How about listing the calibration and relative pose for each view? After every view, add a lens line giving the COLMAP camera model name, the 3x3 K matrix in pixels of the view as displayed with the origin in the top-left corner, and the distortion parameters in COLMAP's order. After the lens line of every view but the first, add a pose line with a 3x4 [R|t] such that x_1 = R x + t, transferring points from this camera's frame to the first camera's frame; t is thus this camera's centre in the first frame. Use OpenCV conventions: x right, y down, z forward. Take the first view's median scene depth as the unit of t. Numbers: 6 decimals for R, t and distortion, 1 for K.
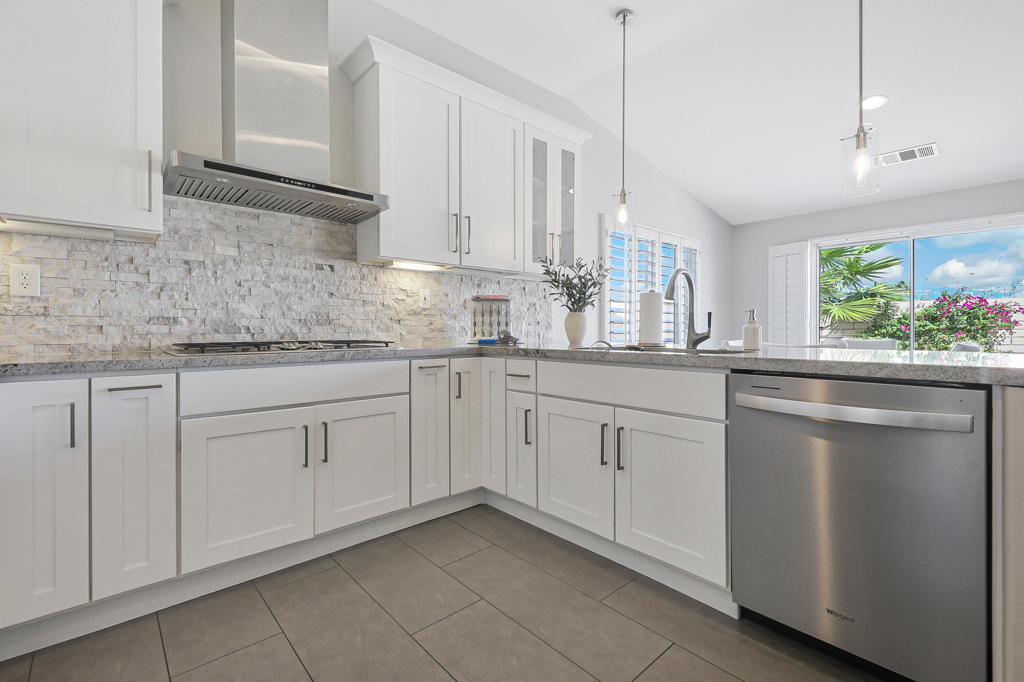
lens RADIAL K [[462.8, 0, 513.9], [0, 462.8, 334.8], [0, 0, 1]] dist [0.002535, 0.000293]
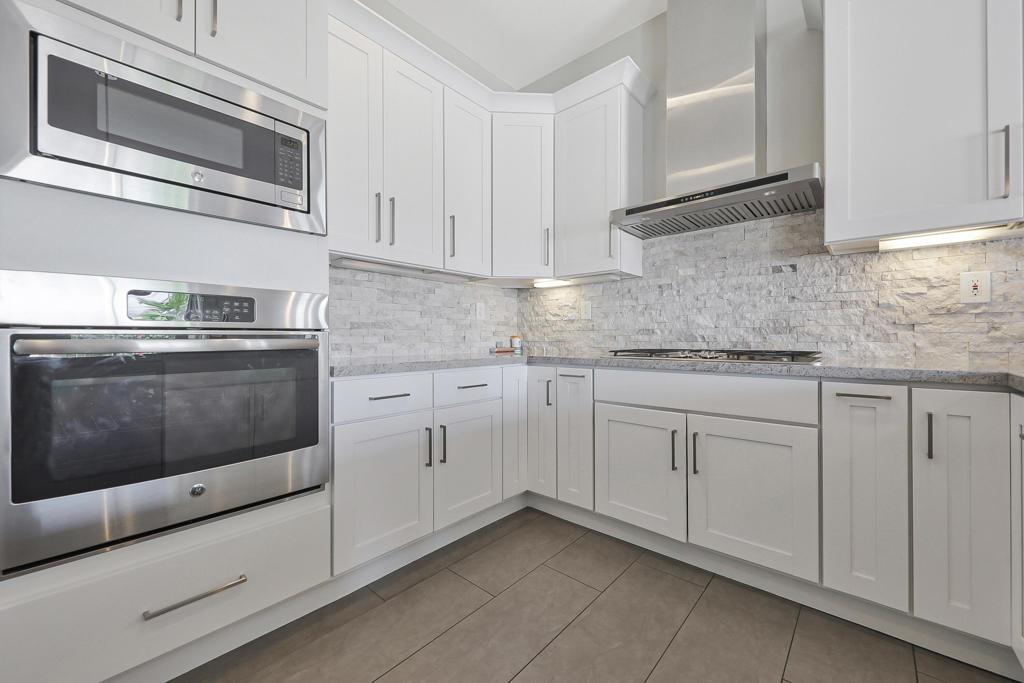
lens RADIAL K [[397.8, 0, 513.8], [0, 397.8, 338.4], [0, 0, 1]] dist [-0.000045, -0.000169]
pose [[0.099221, 0.002510, -0.995062, 0.325043], [-0.009702, 0.999952, 0.001554, -0.007875], [0.995018, 0.009500, 0.099240, 0.434976]]
